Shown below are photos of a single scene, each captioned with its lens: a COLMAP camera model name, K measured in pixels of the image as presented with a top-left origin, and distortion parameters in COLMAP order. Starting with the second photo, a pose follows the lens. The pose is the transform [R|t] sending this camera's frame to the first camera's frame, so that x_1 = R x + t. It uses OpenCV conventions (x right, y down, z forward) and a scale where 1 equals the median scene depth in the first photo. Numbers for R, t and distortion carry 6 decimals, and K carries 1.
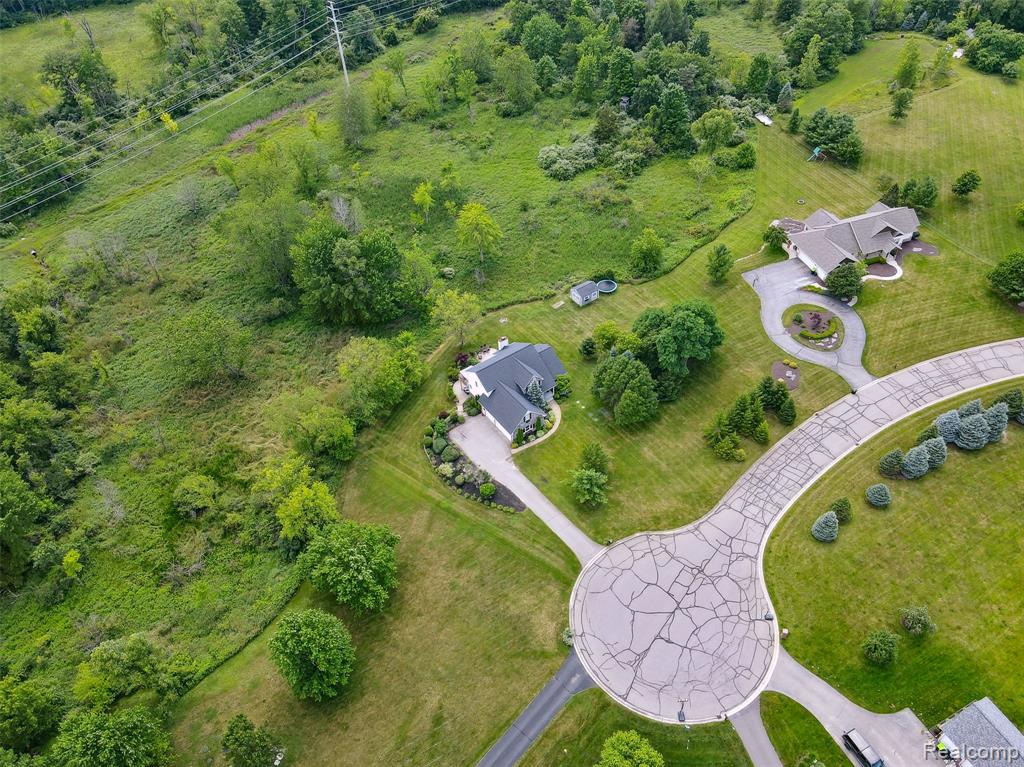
lens RADIAL K [[750.8, 0, 512.0], [0, 750.8, 383.5], [0, 0, 1]] dist [0.007492, 0.001735]
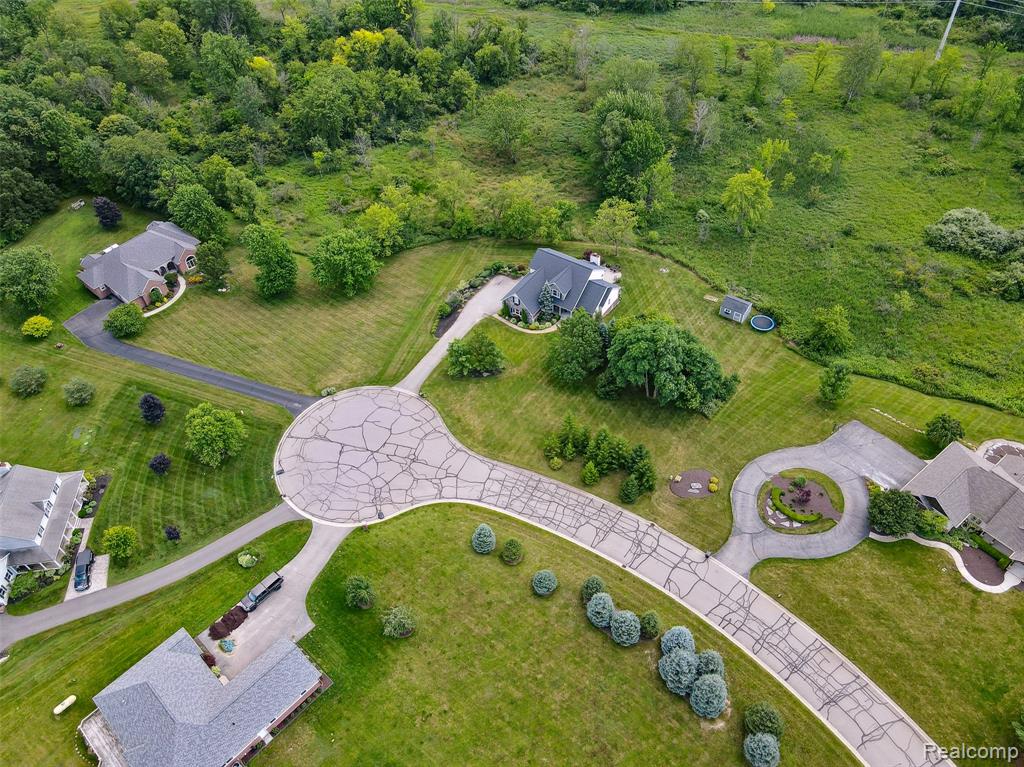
lens RADIAL K [[750.8, 0, 512.0], [0, 750.8, 383.5], [0, 0, 1]] dist [0.007492, 0.001735]
pose [[0.357674, 0.716027, -0.599479, 0.747820], [-0.649525, 0.651981, 0.391202, -0.295331], [0.670959, 0.249454, 0.698274, 0.253219]]
